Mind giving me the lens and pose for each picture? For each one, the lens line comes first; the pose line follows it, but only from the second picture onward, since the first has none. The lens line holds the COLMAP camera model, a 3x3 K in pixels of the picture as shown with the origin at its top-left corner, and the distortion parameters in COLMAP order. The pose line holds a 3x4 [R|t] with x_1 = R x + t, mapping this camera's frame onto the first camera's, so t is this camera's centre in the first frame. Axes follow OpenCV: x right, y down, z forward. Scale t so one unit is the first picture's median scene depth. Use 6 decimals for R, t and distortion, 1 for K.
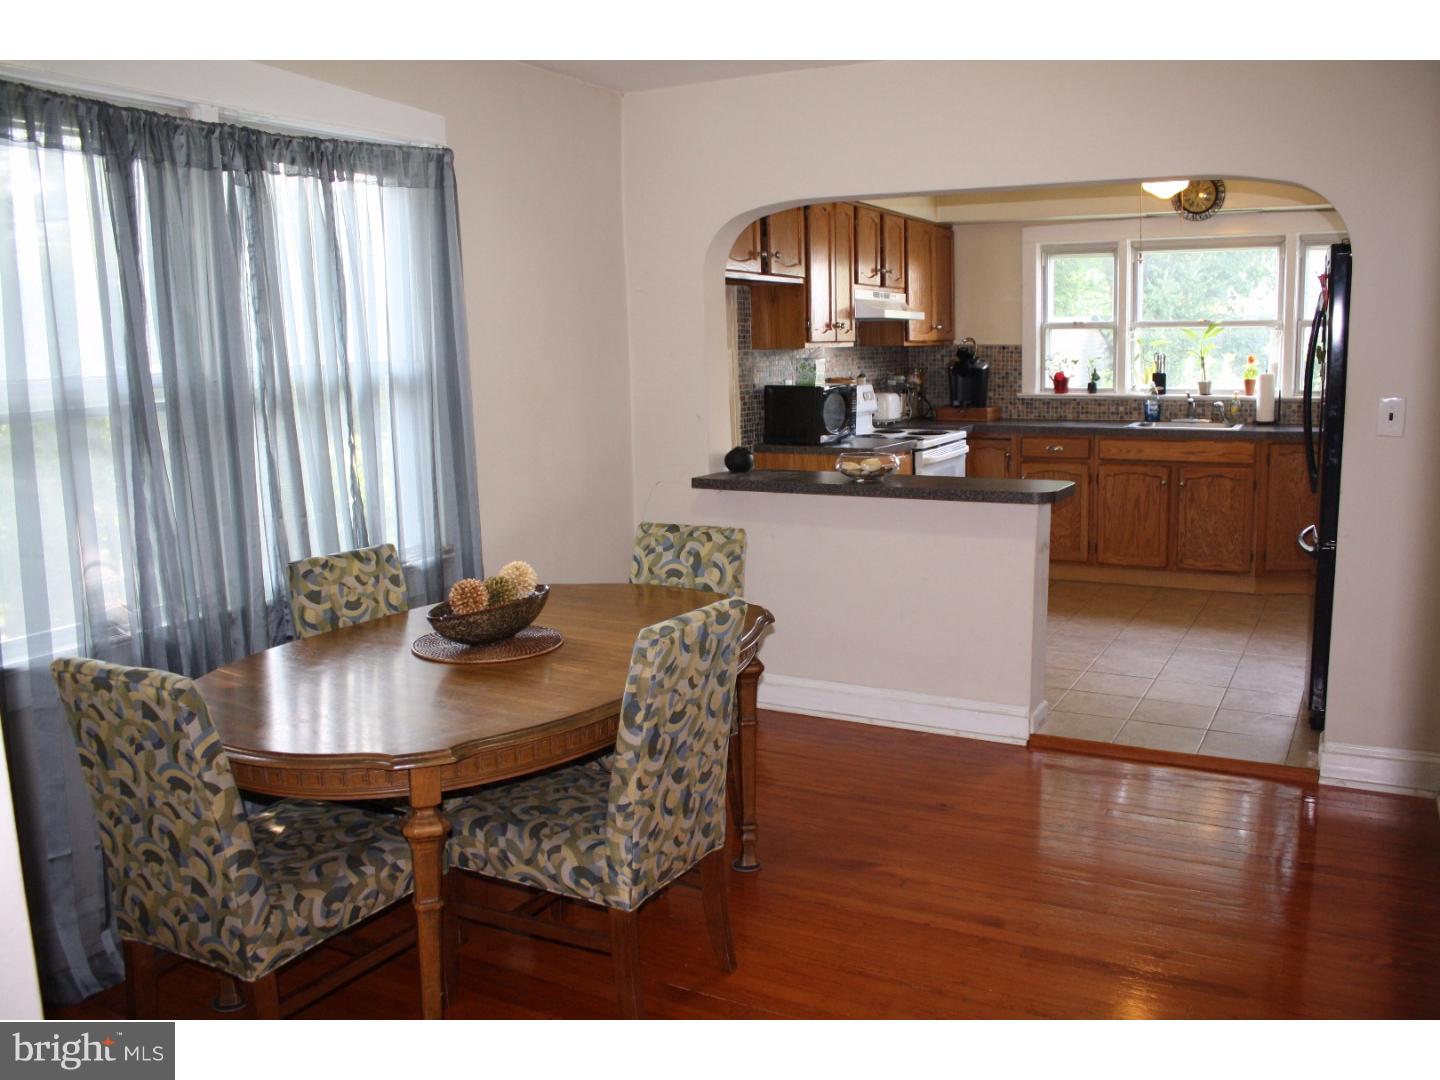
lens RADIAL K [[1239.3, 0, 747.3], [0, 1239.3, 536.4], [0, 0, 1]] dist [-0.174318, 0.180354]
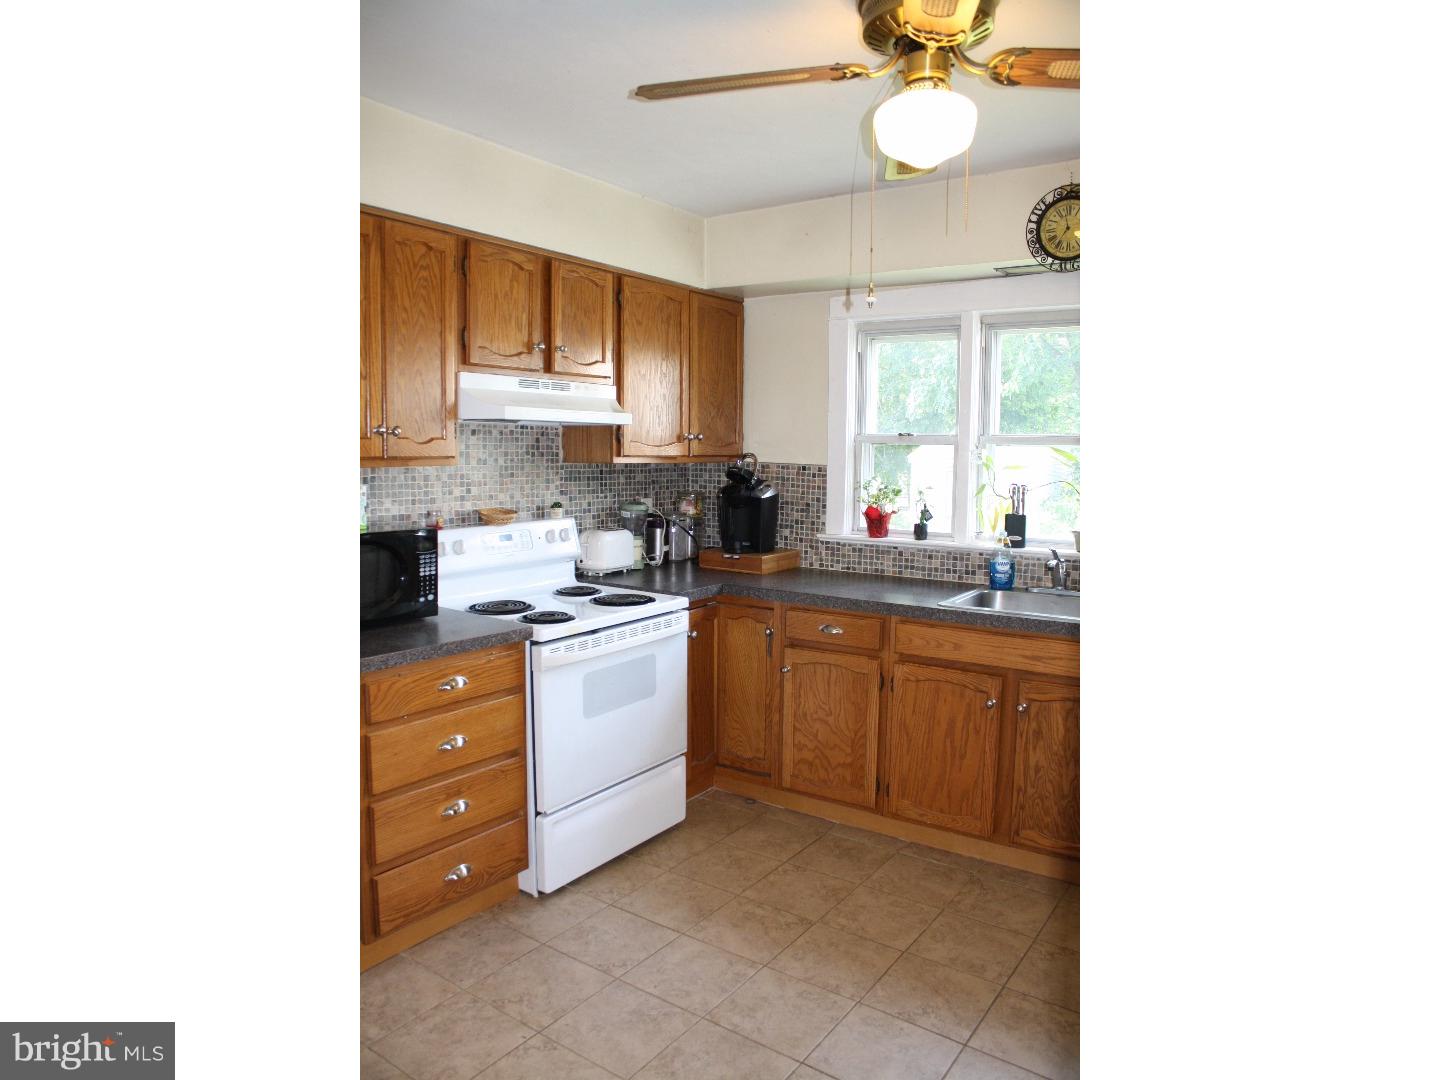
lens RADIAL K [[924.5, 0, 712.1], [0, 924.5, 551.7], [0, 0, 1]] dist [-0.179649, 0.170827]
pose [[0.990887, 0.045297, -0.126850, 0.249349], [-0.050641, 0.997947, -0.039220, -0.090774], [0.124813, 0.045286, 0.991146, 0.516495]]
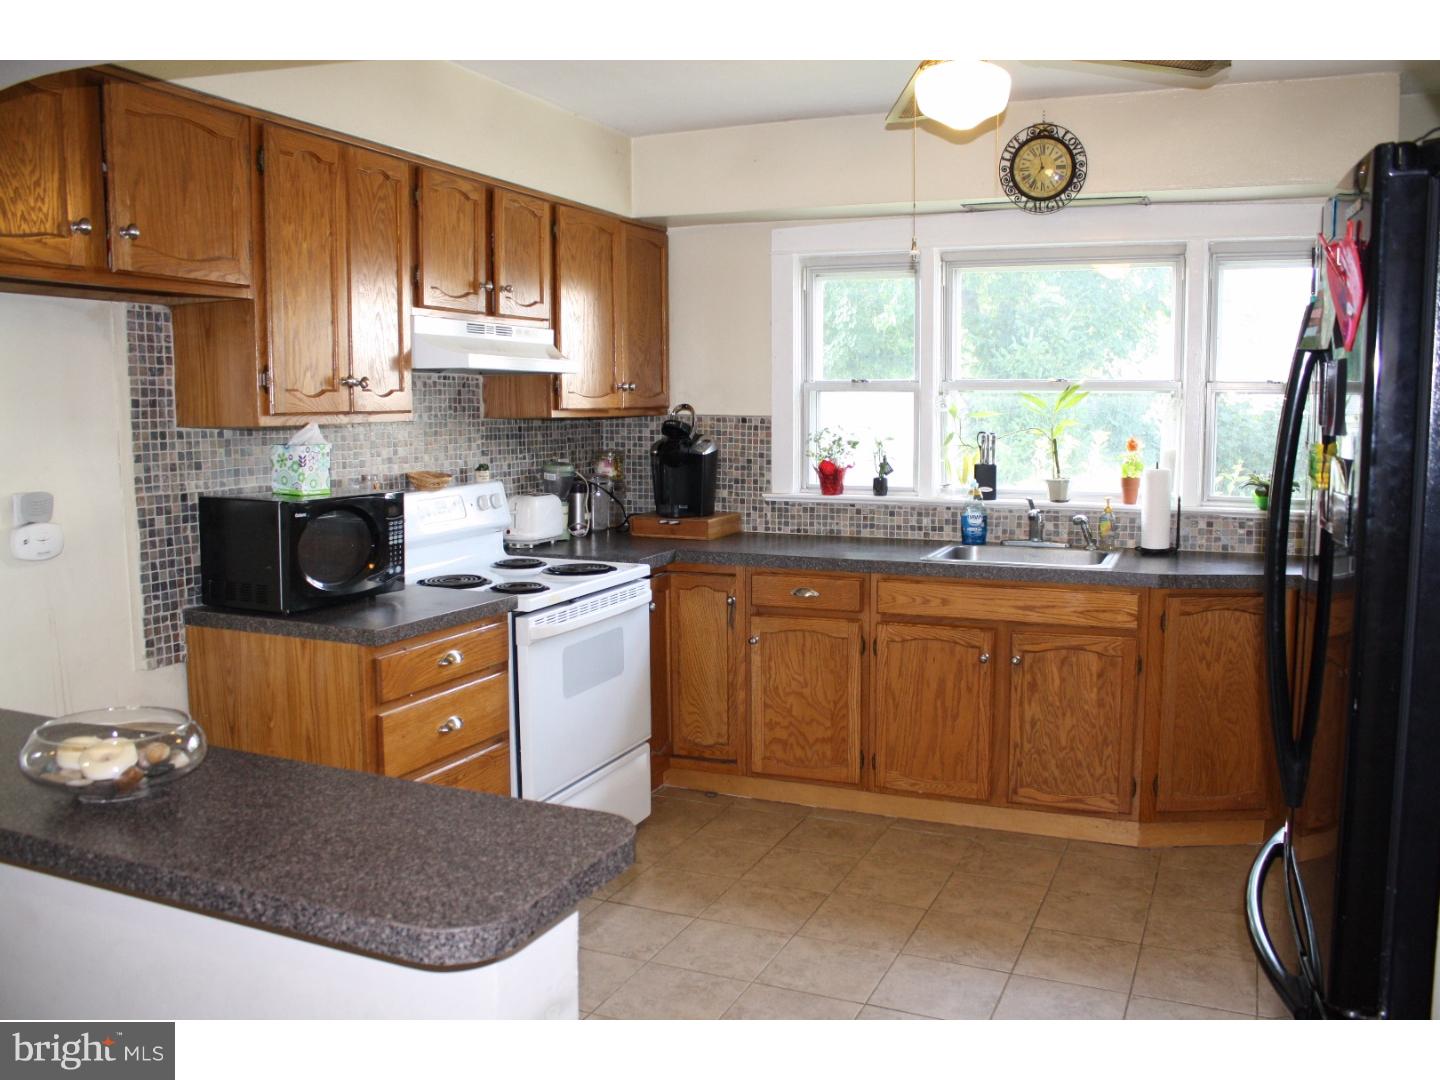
lens RADIAL K [[1239.3, 0, 747.3], [0, 1239.3, 536.4], [0, 0, 1]] dist [-0.174318, 0.180354]
pose [[0.995808, 0.008545, 0.091068, 0.169450], [-0.004181, 0.998838, -0.048006, -0.070627], [-0.091372, 0.047424, 0.994687, 0.409685]]
